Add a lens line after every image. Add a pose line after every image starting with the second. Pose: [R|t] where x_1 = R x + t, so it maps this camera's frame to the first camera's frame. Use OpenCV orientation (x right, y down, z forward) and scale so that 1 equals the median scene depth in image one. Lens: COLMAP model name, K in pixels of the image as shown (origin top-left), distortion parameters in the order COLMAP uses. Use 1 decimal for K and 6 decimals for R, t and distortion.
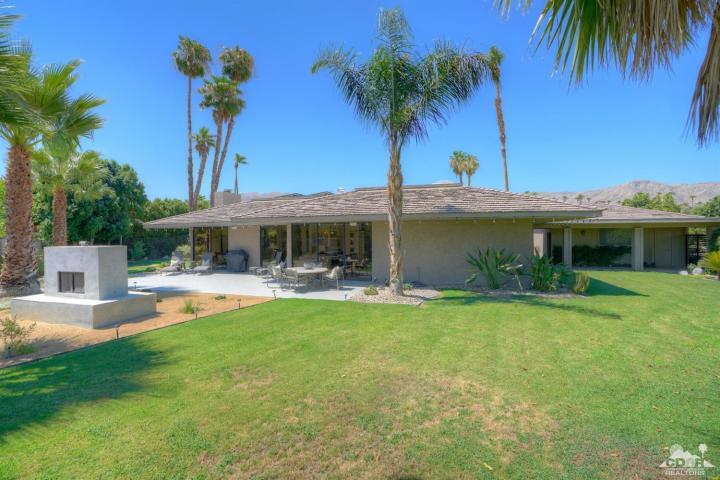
lens RADIAL K [[358.7, 0, 362.7], [0, 358.7, 229.4], [0, 0, 1]] dist [-0.011312, 0.006359]
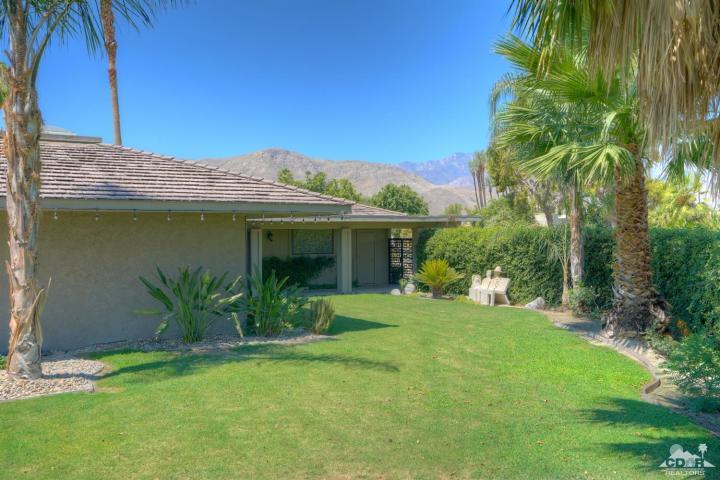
lens RADIAL K [[744.8, 0, 369.9], [0, 744.8, 225.2], [0, 0, 1]] dist [0.108674, 0.000000]
pose [[0.677196, 0.007297, 0.735767, -0.259724], [-0.006537, 0.999971, -0.003901, -0.007028], [-0.735774, -0.002168, 0.677224, 0.025697]]
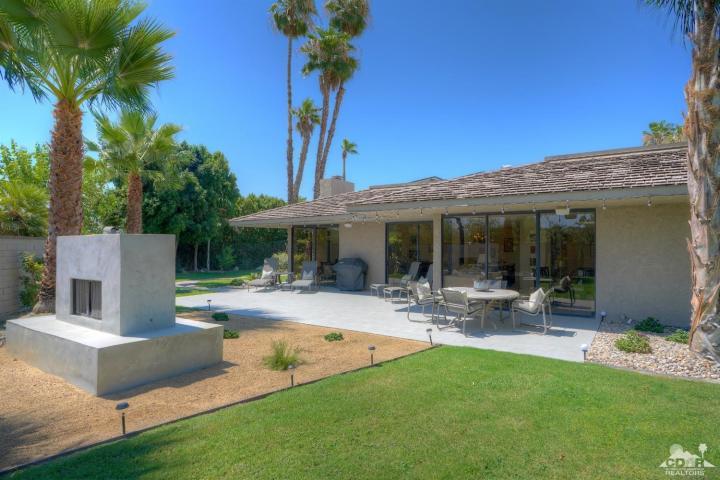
lens RADIAL K [[414.8, 0, 358.6], [0, 414.8, 244.4], [0, 0, 1]] dist [0.004697, 0.002772]
pose [[0.958871, 0.010474, -0.283647, -0.142463], [-0.010593, 0.999943, 0.001114, 0.037168], [0.283643, 0.001936, 0.958928, 0.313150]]
